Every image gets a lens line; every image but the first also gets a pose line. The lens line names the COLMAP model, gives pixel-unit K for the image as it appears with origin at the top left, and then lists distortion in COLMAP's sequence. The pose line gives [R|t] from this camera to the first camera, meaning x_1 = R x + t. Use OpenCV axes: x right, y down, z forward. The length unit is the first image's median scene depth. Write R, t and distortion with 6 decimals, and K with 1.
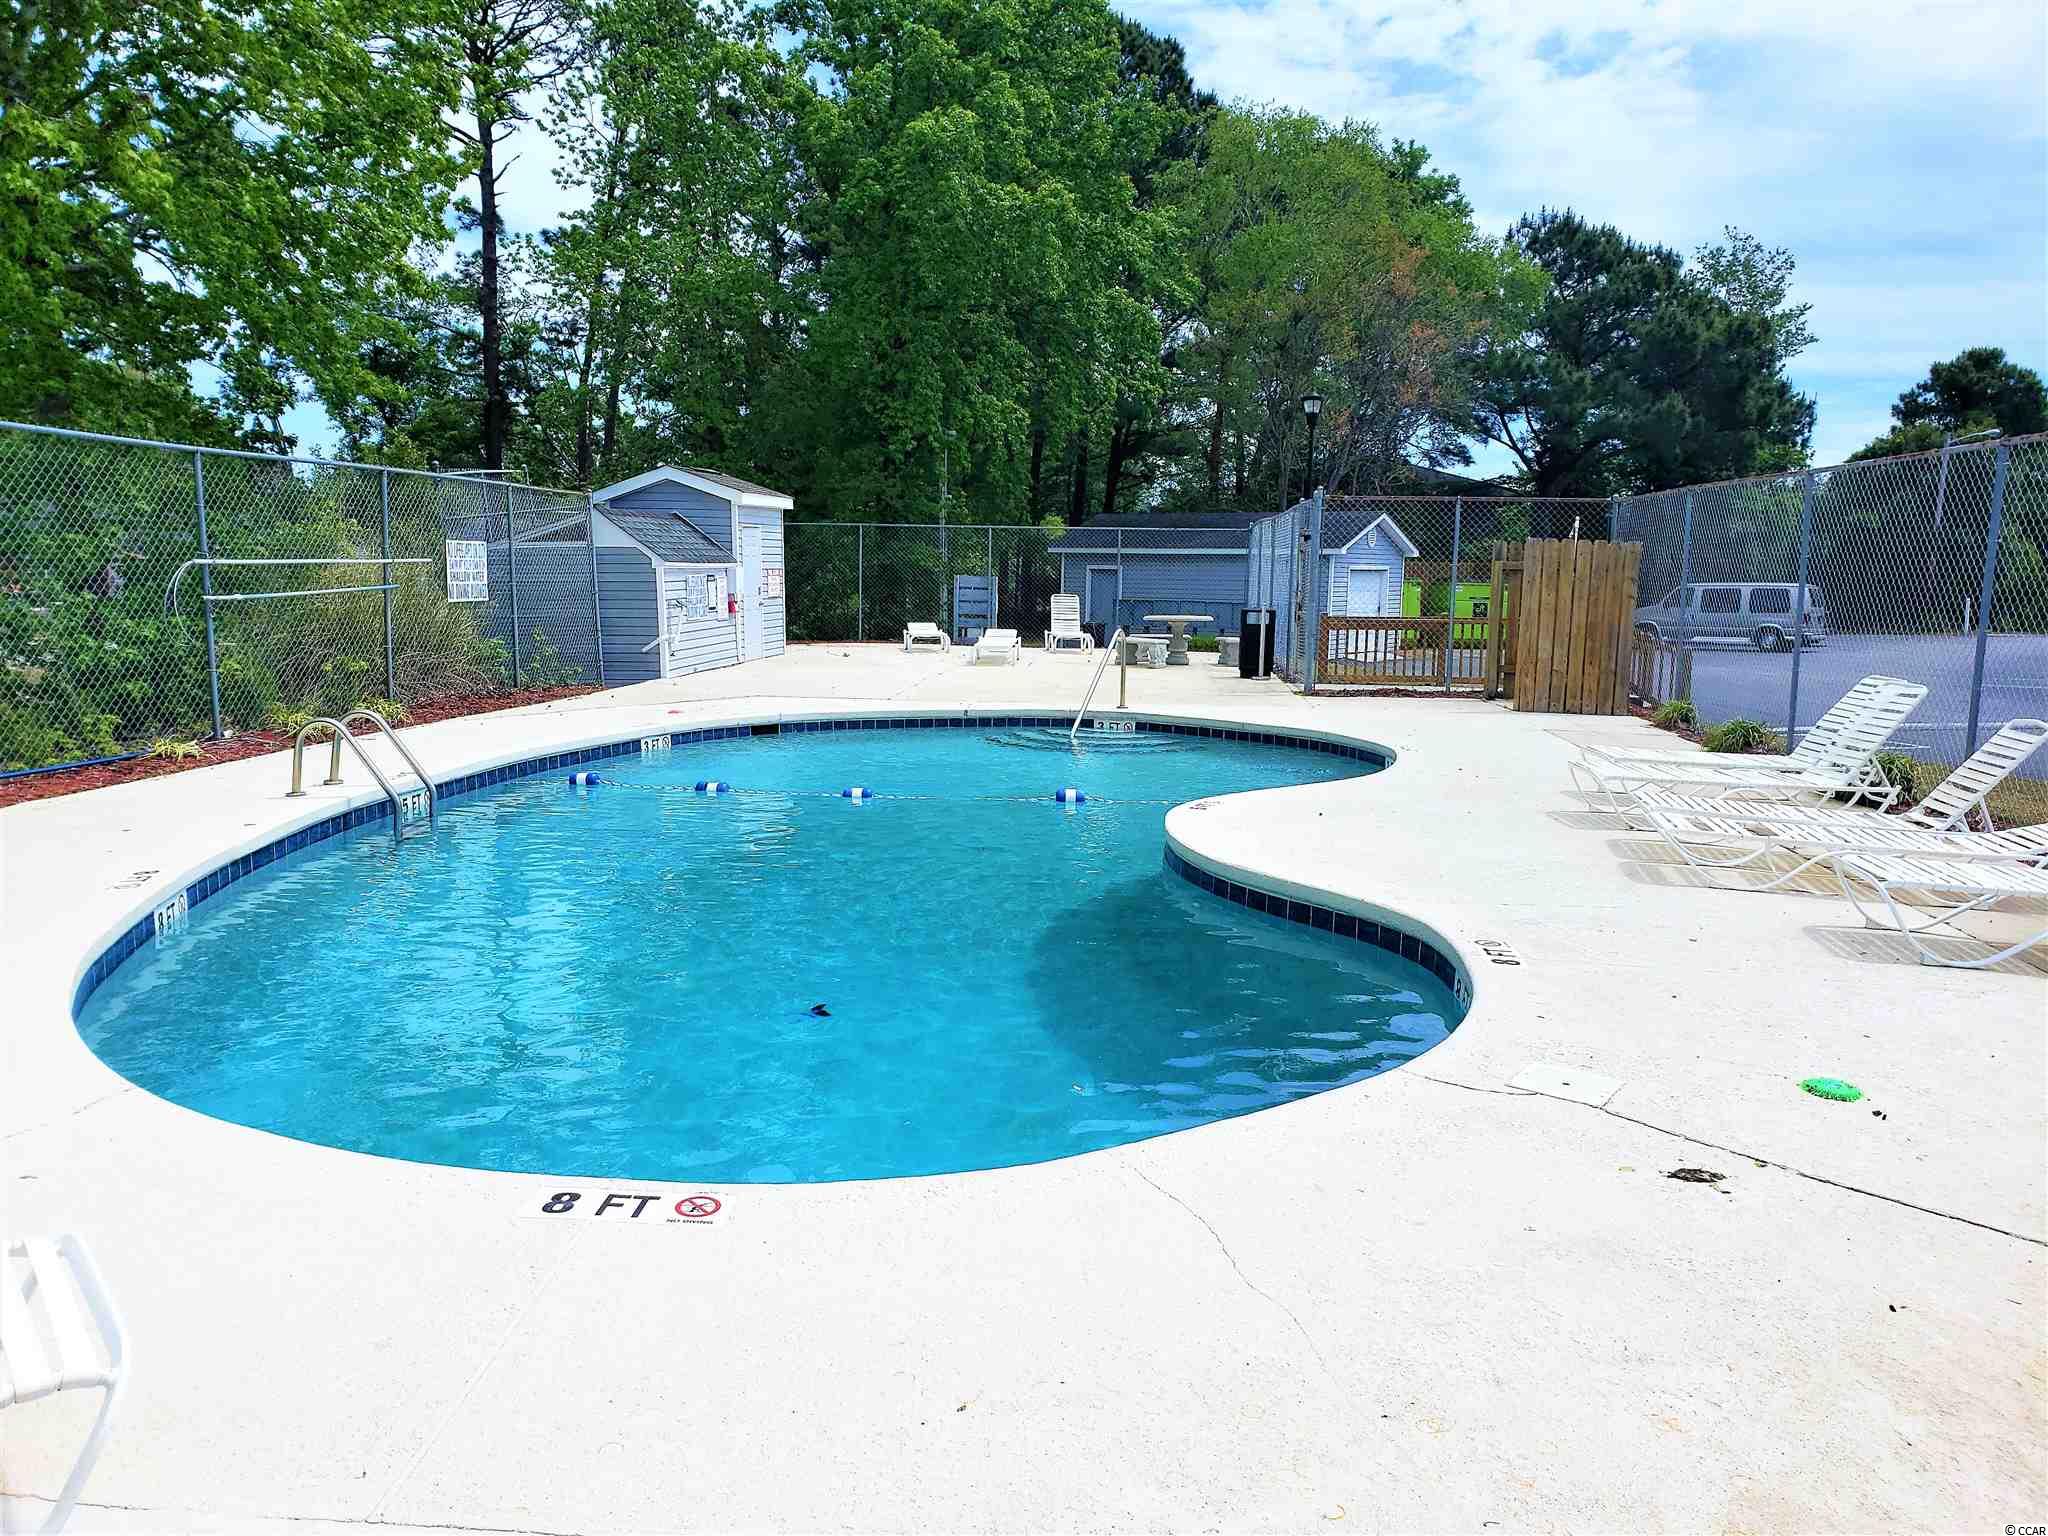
lens RADIAL K [[1776.2, 0, 1017.3], [0, 1776.2, 789.1], [0, 0, 1]] dist [0.044955, -0.046441]
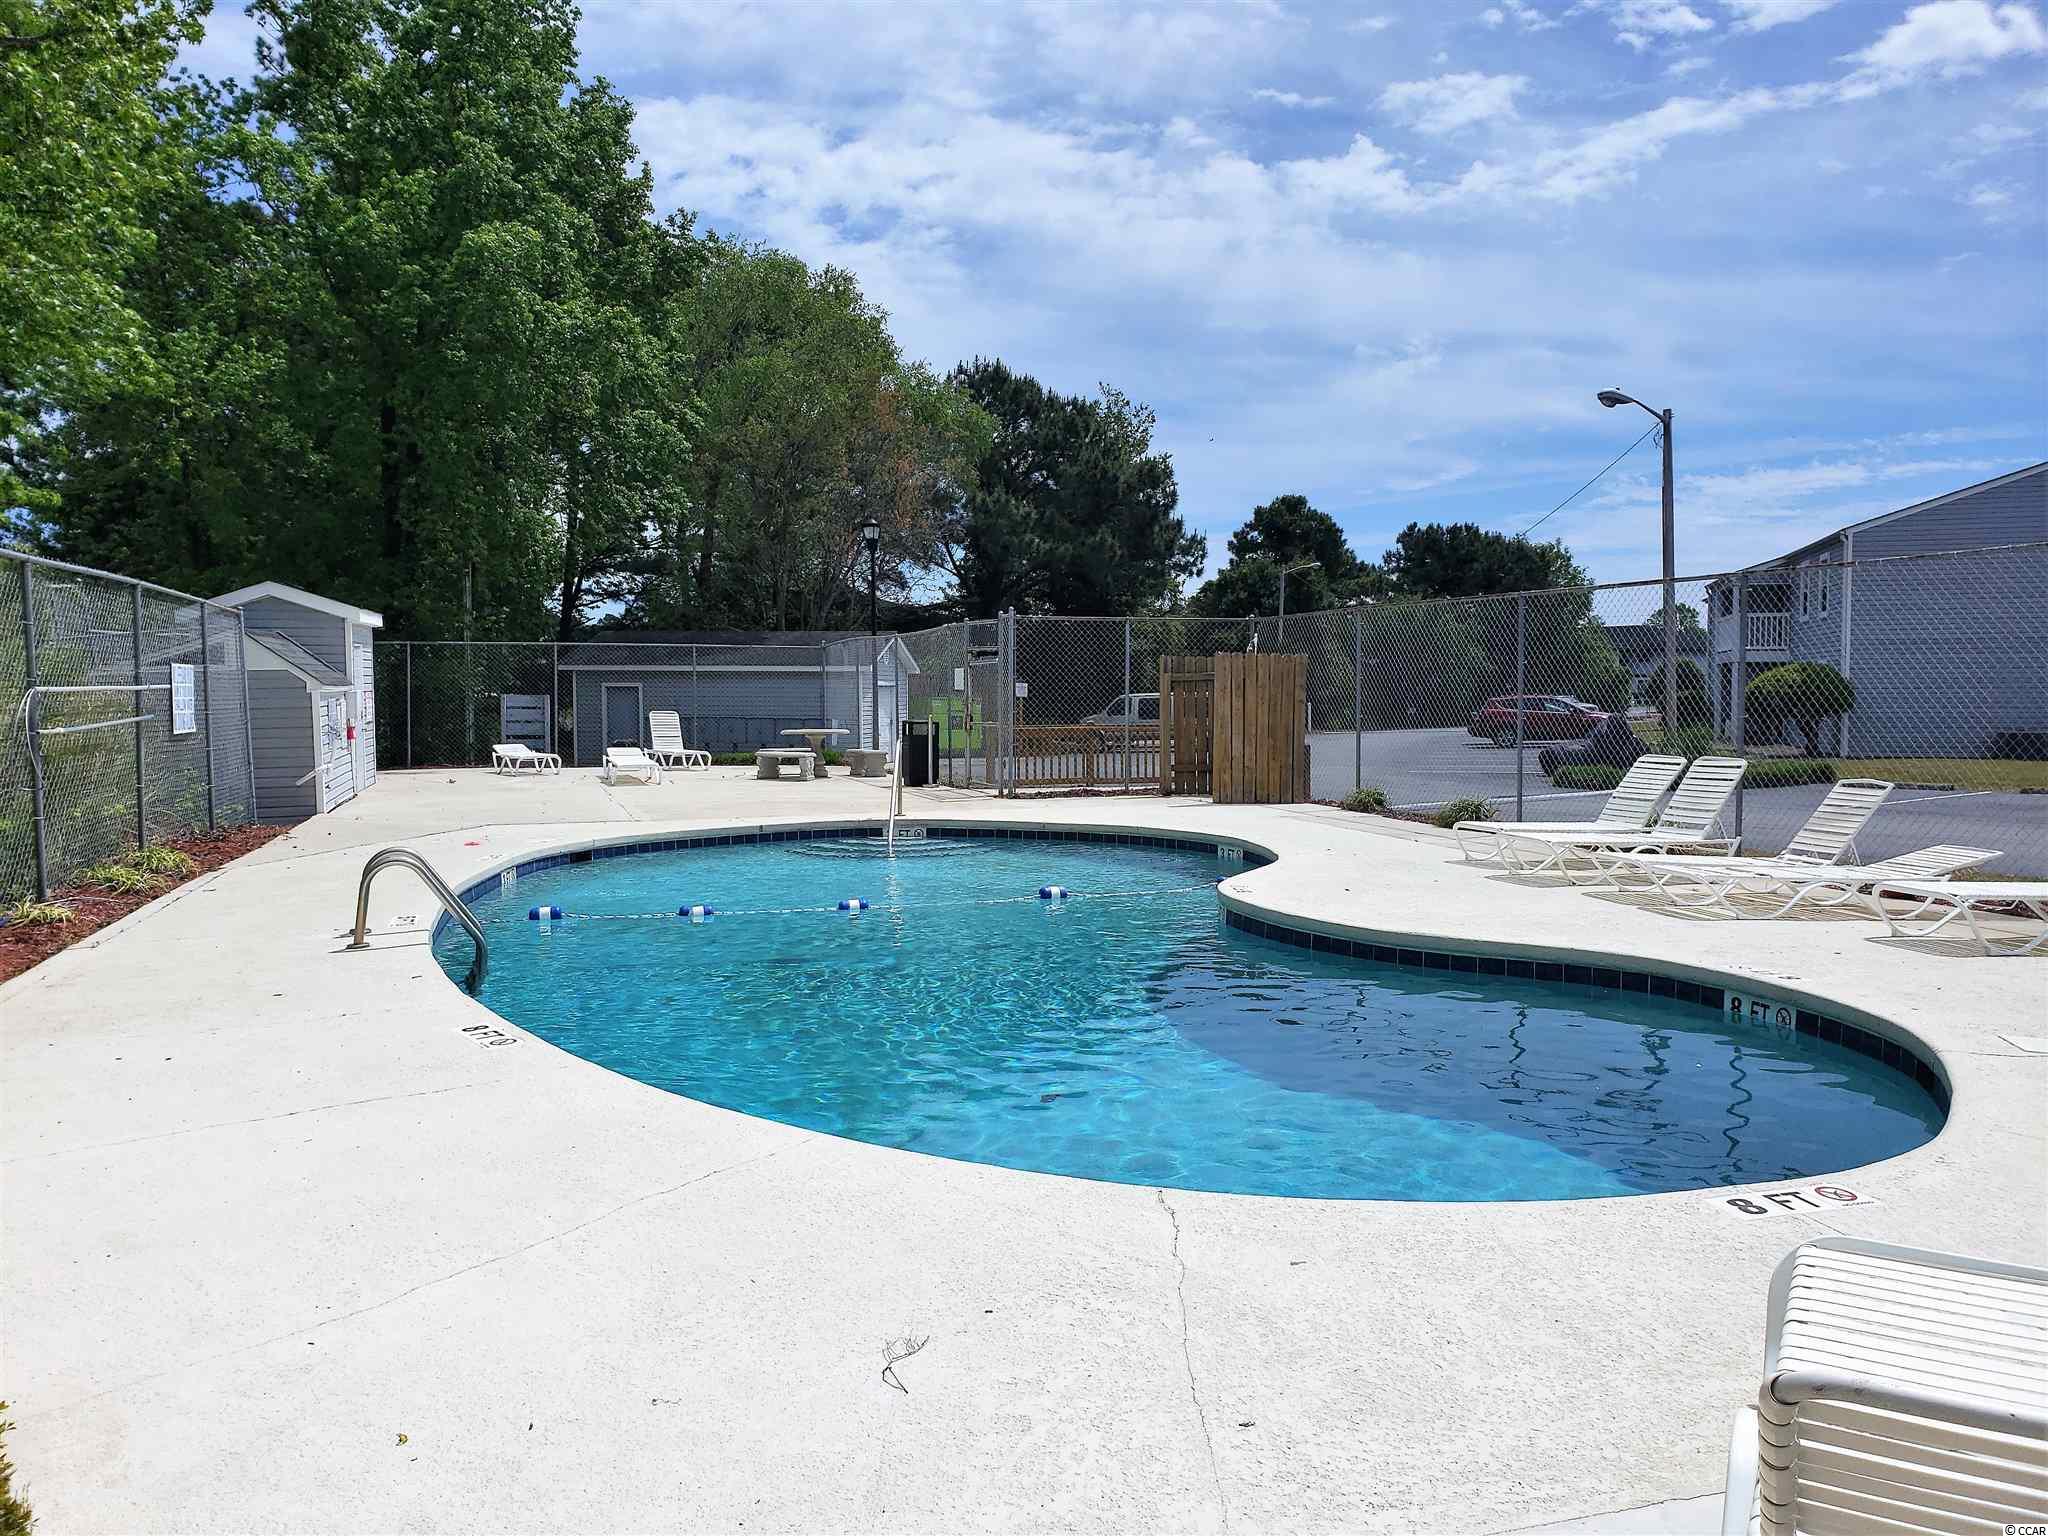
lens RADIAL K [[1776.2, 0, 1023.4], [0, 1776.2, 777.6], [0, 0, 1]] dist [0.044955, -0.046441]
pose [[0.906346, -0.037647, 0.420856, -0.209277], [0.068109, 0.996015, -0.057581, -0.002412], [-0.417011, 0.080853, 0.905298, 0.019443]]
